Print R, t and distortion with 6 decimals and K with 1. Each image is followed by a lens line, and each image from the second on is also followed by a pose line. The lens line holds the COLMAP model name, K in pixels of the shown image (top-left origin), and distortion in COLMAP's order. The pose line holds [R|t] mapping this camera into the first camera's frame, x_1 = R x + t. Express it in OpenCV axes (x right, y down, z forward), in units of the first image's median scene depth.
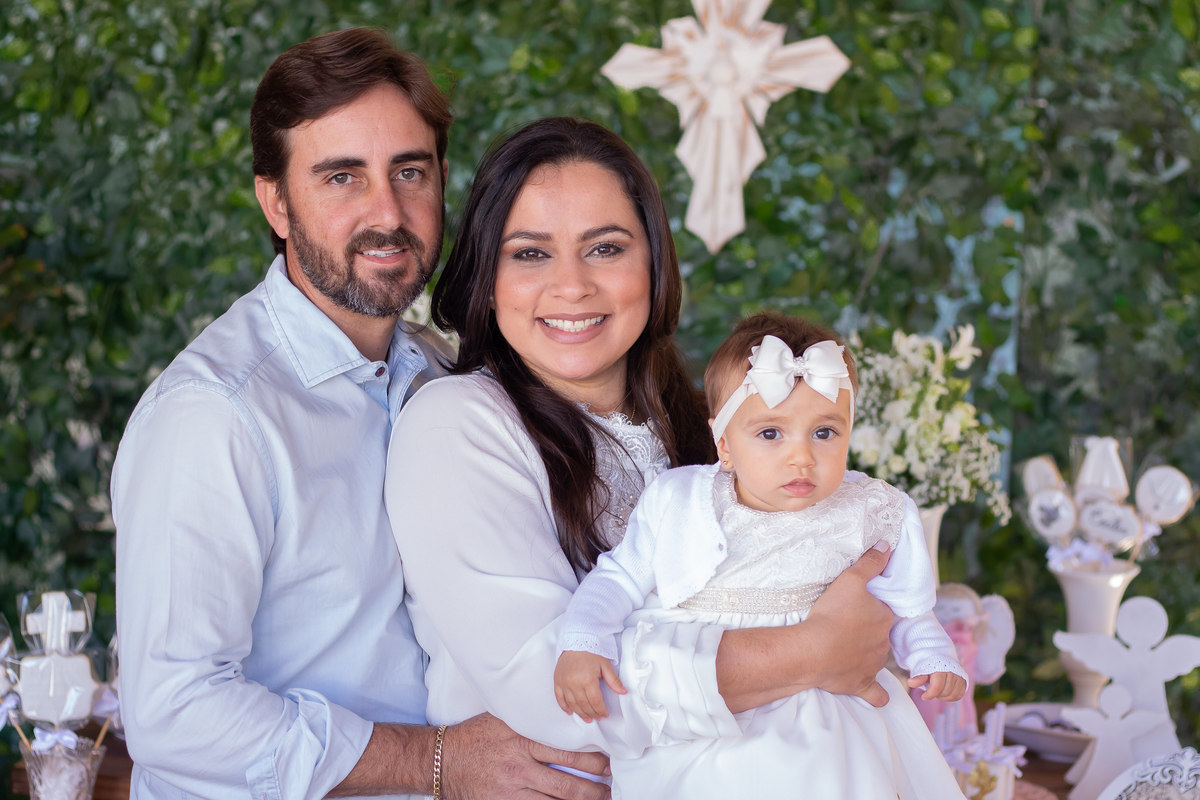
lens RADIAL K [[2808.4, 0, 604.7], [0, 2808.4, 400.0], [0, 0, 1]] dist [-0.111080, 0.000000]
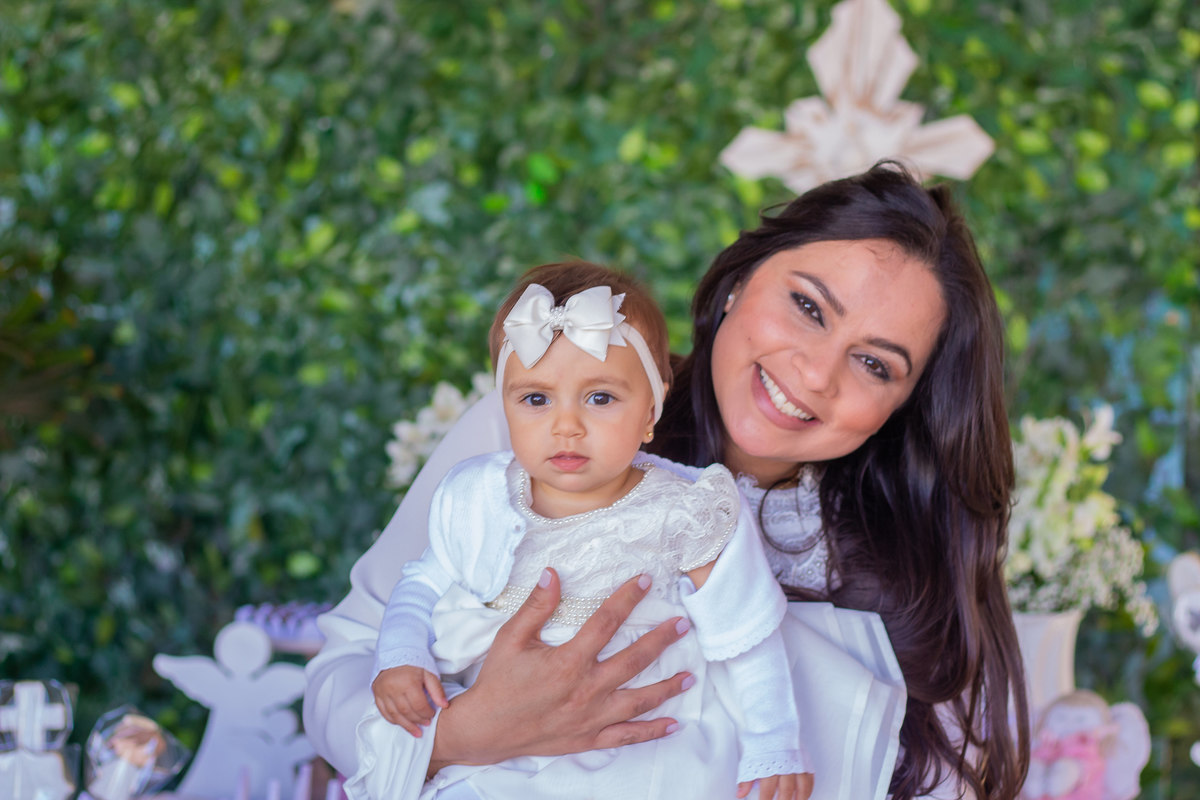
lens RADIAL K [[2808.4, 0, 599.9], [0, 2808.4, 403.0], [0, 0, 1]] dist [-0.111080, 0.000000]
pose [[0.995913, -0.004317, -0.090210, 0.041903], [-0.002623, 0.997053, -0.076675, 0.032683], [0.090275, 0.076598, 0.992967, 0.093652]]
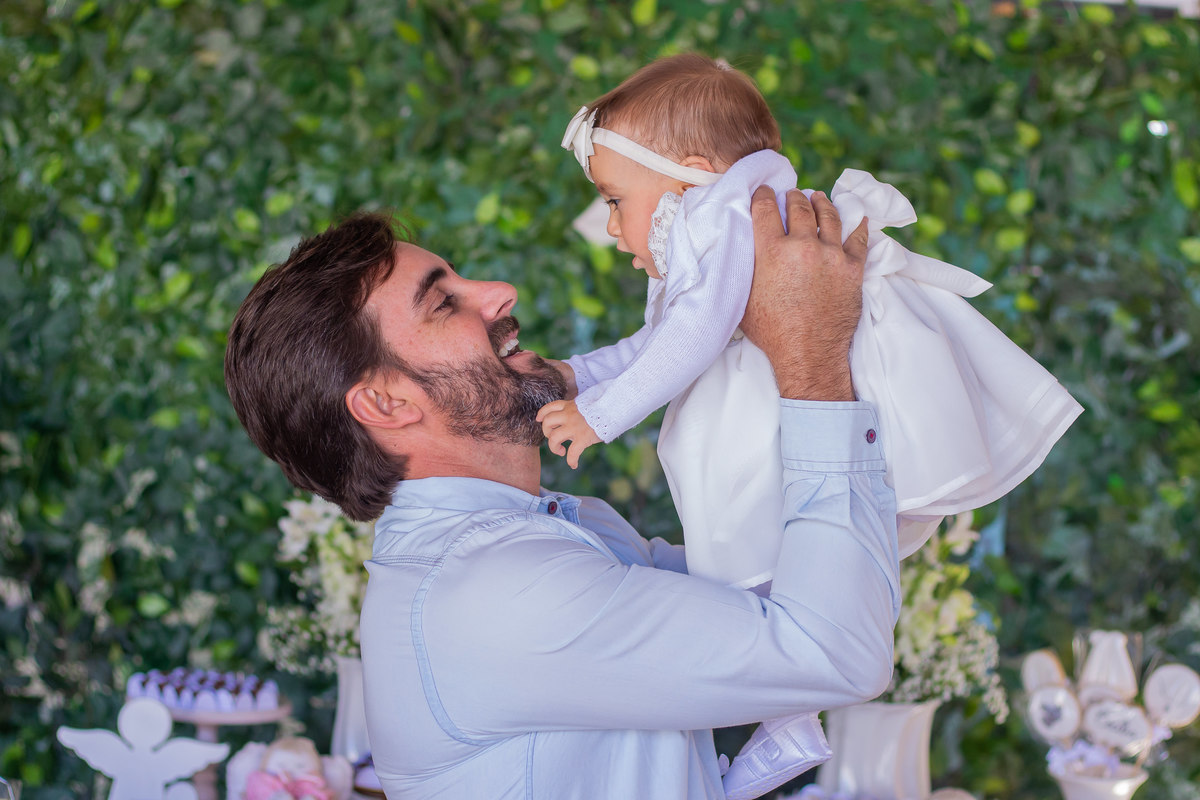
lens RADIAL K [[2808.4, 0, 599.3], [0, 2808.4, 391.9], [0, 0, 1]] dist [-0.111080, 0.000000]
pose [[0.999390, 0.027622, 0.021361, -0.011253], [-0.026368, 0.998033, -0.056884, -0.007207], [-0.022890, 0.056286, 0.998152, 0.055408]]
